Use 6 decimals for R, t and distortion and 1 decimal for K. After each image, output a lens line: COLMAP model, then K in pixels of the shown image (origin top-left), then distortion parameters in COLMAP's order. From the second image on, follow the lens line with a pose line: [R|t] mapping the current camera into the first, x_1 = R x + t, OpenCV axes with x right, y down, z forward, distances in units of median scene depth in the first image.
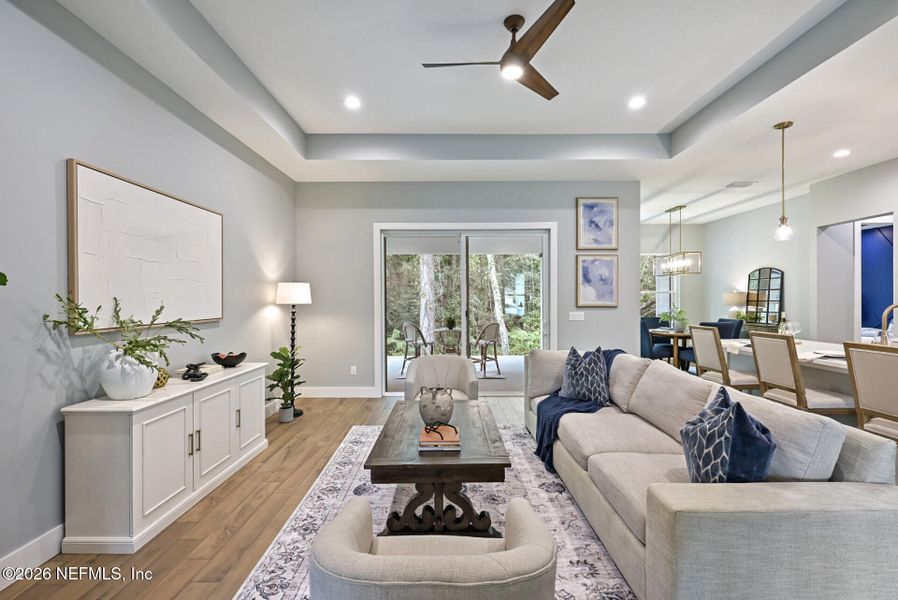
lens RADIAL K [[399.6, 0, 450.2], [0, 399.6, 298.4], [0, 0, 1]] dist [-0.000930, -0.000219]
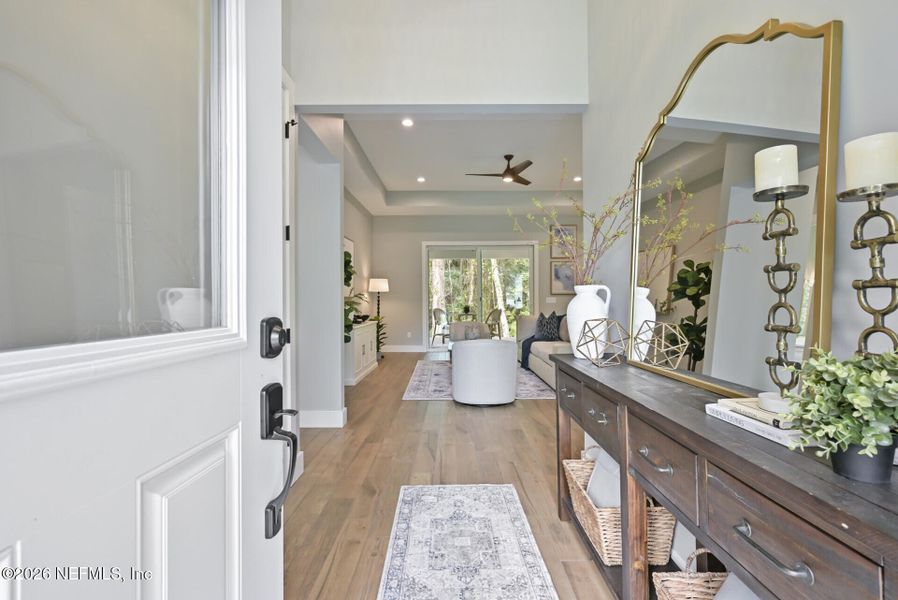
lens RADIAL K [[399.6, 0, 450.2], [0, 399.6, 298.4], [0, 0, 1]] dist [-0.000930, -0.000219]
pose [[0.999993, -0.001417, -0.003410, -0.075705], [0.001407, 0.999994, -0.003167, 0.041735], [0.003414, 0.003163, 0.999989, -0.582309]]
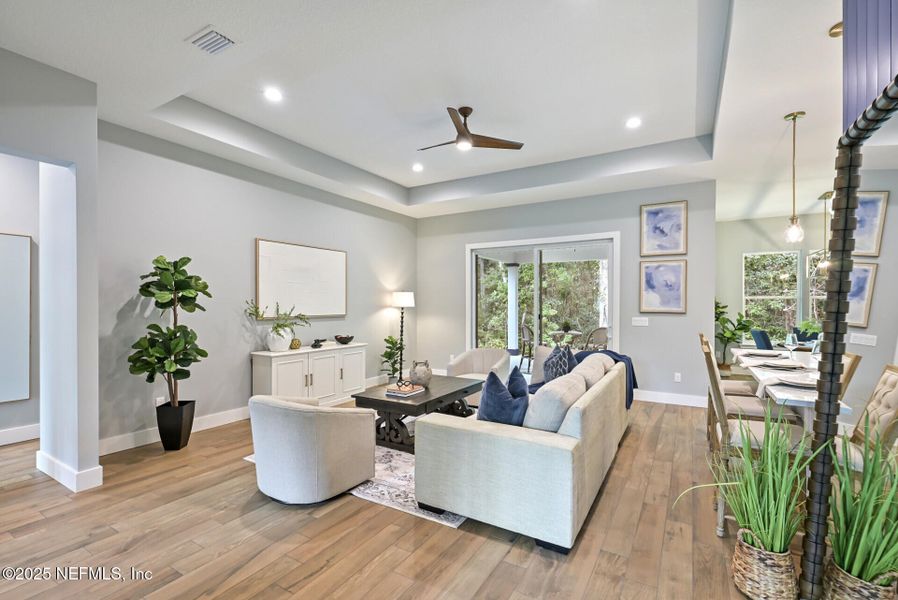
lens RADIAL K [[400.6, 0, 449.9], [0, 400.6, 306.5], [0, 0, 1]] dist [-0.002758, 0.000102]
pose [[0.856410, 0.008970, -0.516219, 0.431612], [-0.004609, 0.999942, 0.009728, -0.002133], [0.516276, -0.005952, 0.856402, -0.127876]]
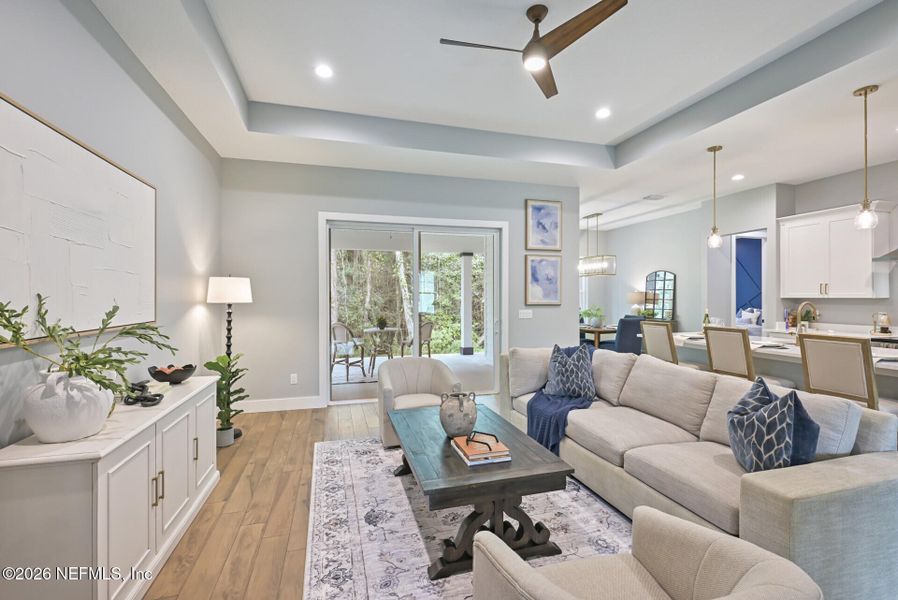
lens RADIAL K [[399.6, 0, 450.2], [0, 399.6, 298.4], [0, 0, 1]] dist [-0.000930, -0.000219]
pose [[0.961269, 0.000721, 0.275610, -0.155240], [-0.001533, 0.999995, 0.002732, 0.001151], [-0.275607, -0.003049, 0.961266, 0.064075]]
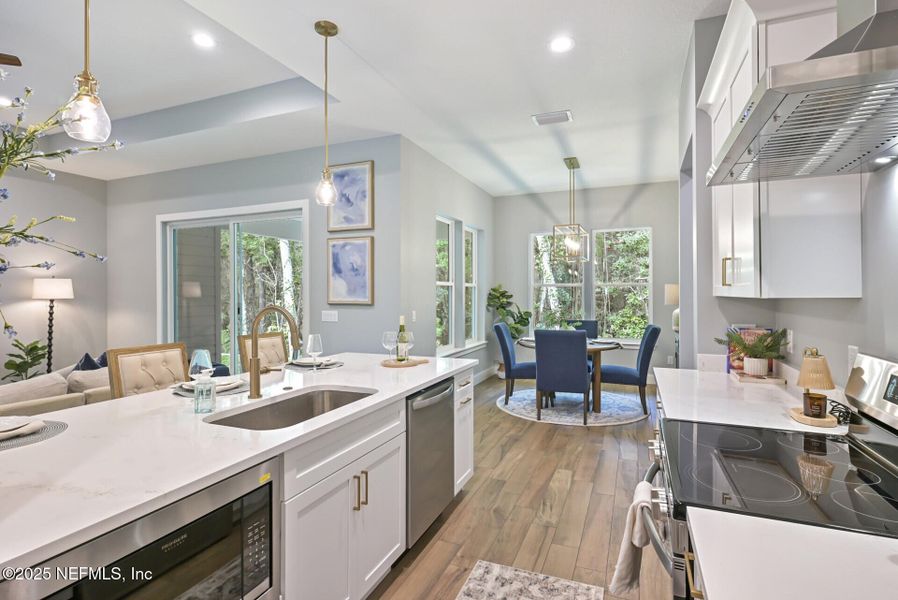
lens RADIAL K [[447.5, 0, 450.8], [0, 447.5, 293.7], [0, 0, 1]] dist [-0.001511, -0.000187]
pose [[0.923221, 0.001086, -0.384267, 0.885101], [-0.000164, 0.999997, 0.002431, -0.002172], [0.384268, -0.002182, 0.923219, 0.277285]]
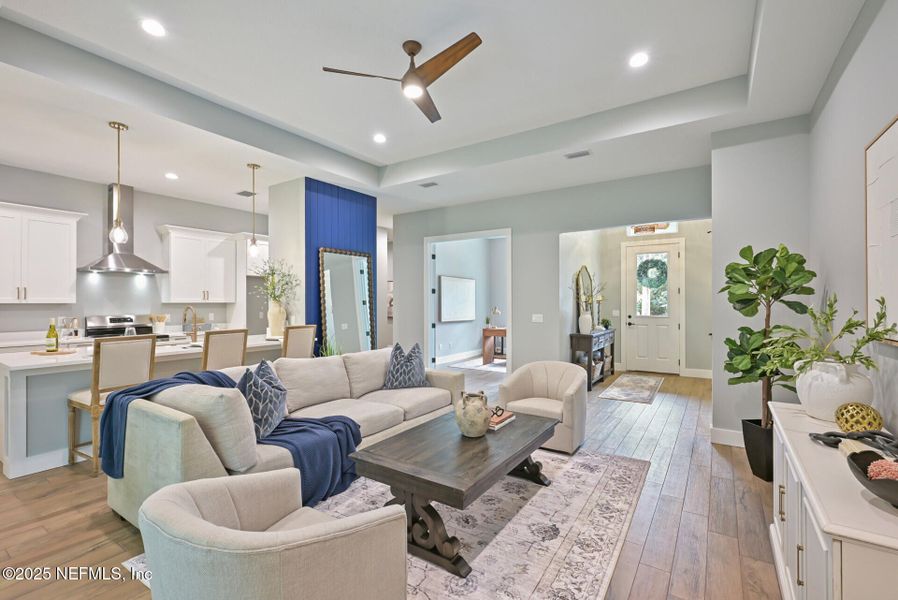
lens RADIAL K [[399.6, 0, 450.2], [0, 399.6, 298.4], [0, 0, 1]] dist [-0.000930, -0.000219]
pose [[-0.830571, 0.008863, 0.556842, -0.265493], [0.002927, 0.999929, -0.011550, 0.003156], [-0.556905, -0.007963, -0.830538, 0.927912]]
